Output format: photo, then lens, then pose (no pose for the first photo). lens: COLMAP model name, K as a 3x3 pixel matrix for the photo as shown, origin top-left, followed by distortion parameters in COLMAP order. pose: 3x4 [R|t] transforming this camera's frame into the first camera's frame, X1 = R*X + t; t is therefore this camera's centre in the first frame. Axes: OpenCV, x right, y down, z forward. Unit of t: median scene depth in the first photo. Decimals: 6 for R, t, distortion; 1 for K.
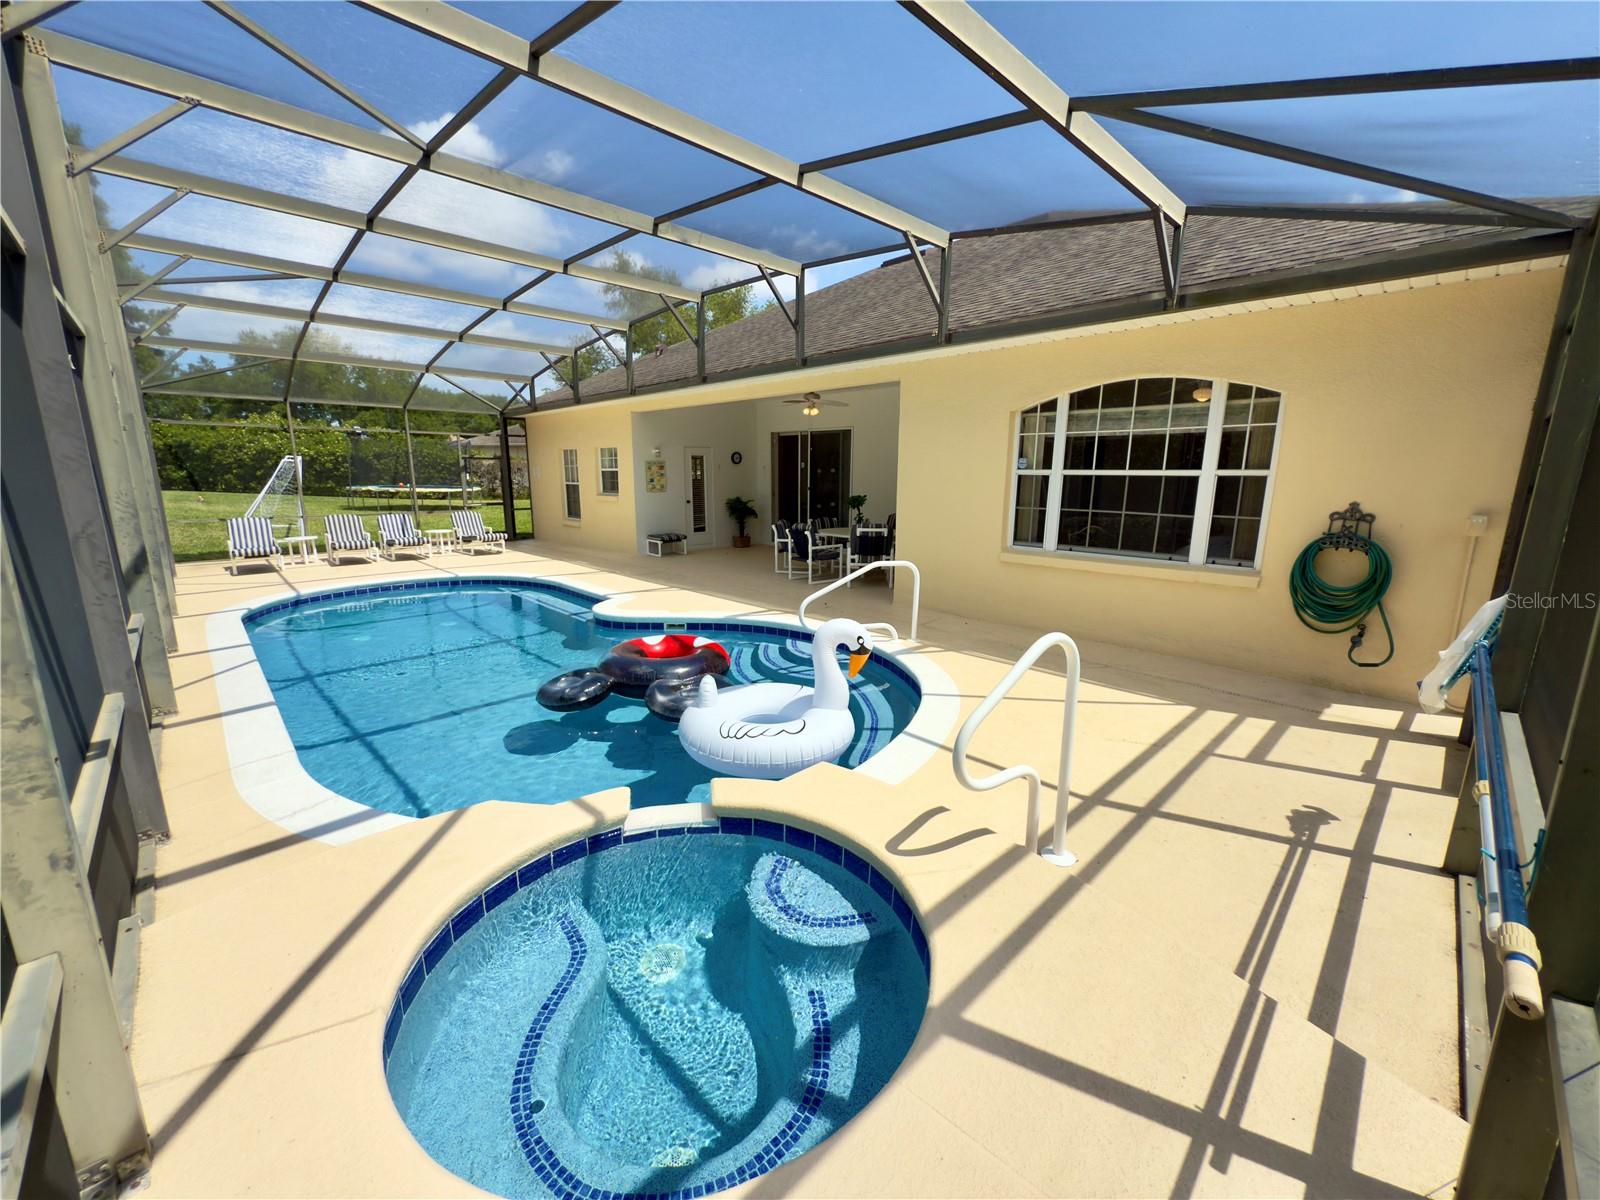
lens RADIAL K [[637.5, 0, 800.3], [0, 637.5, 598.5], [0, 0, 1]] dist [0.000902, 0.000081]
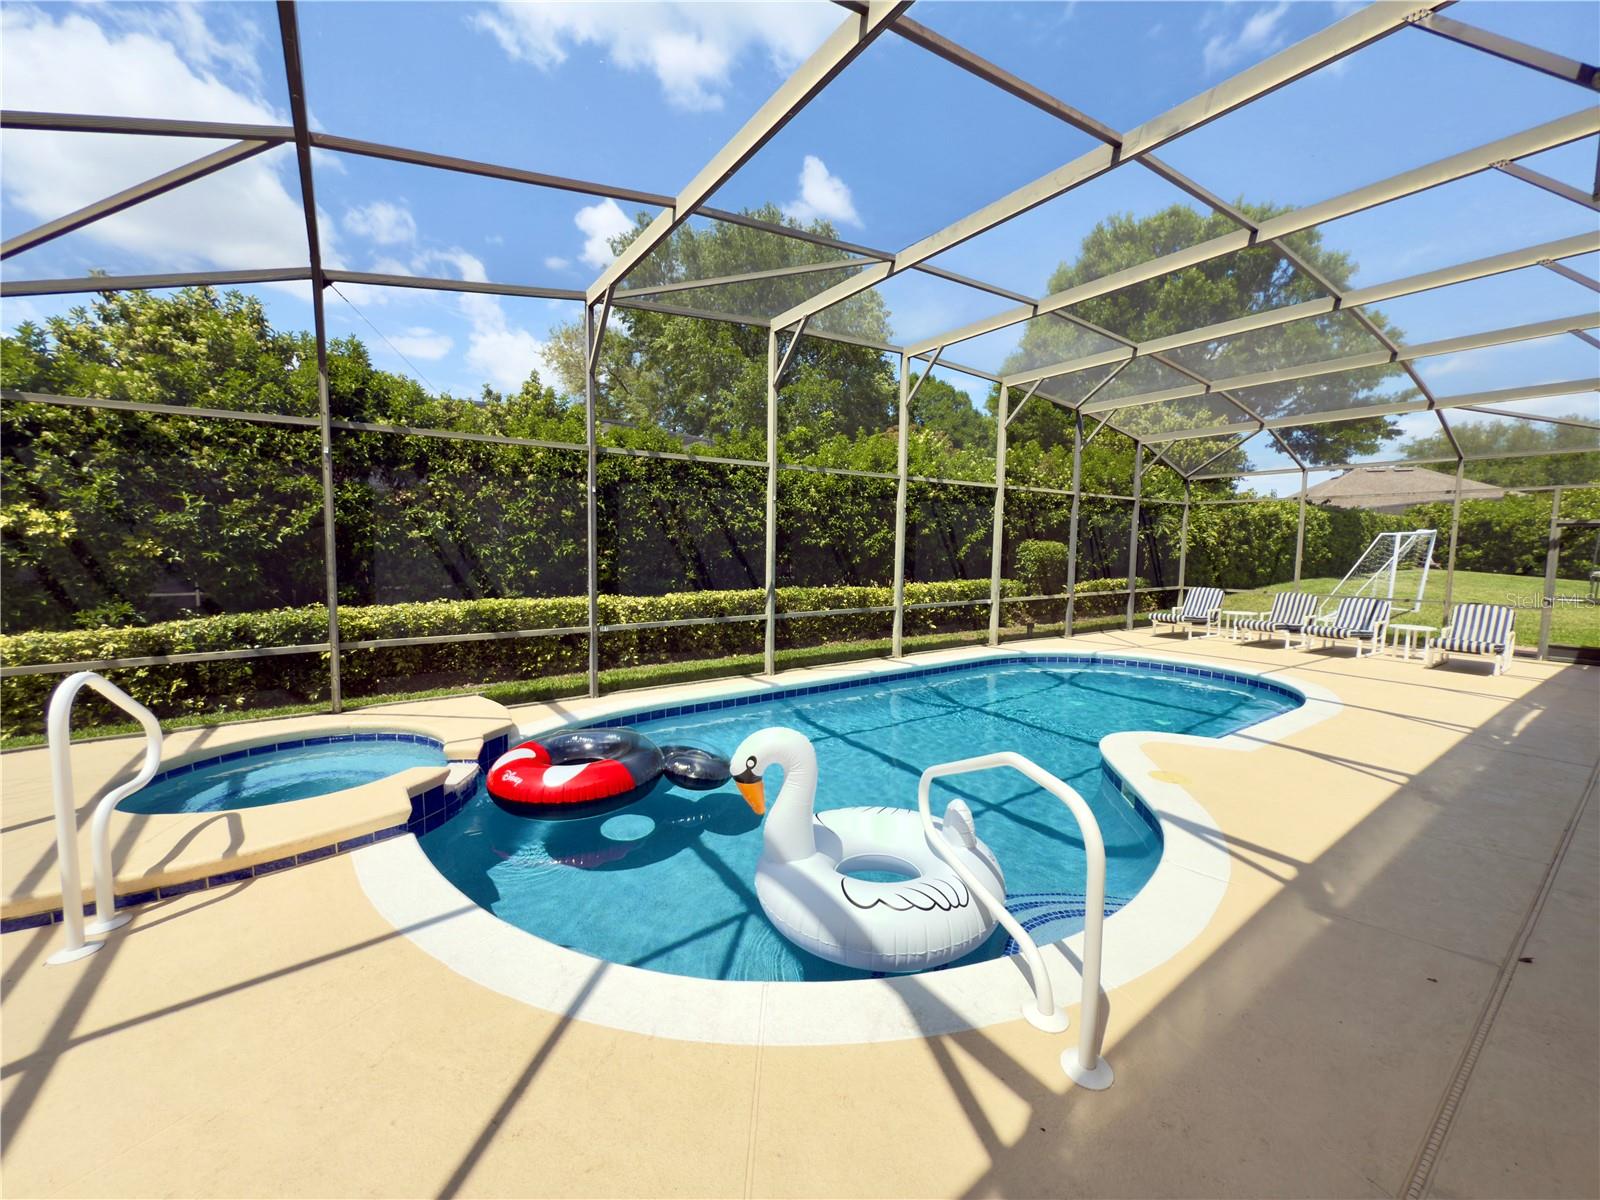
lens RADIAL K [[637.5, 0, 800.3], [0, 637.5, 598.5], [0, 0, 1]] dist [0.000902, 0.000081]
pose [[-0.151382, 0.079134, -0.985303, 0.101550], [-0.204253, 0.972774, 0.109509, -0.032749], [0.967142, 0.217829, -0.131097, 0.186749]]
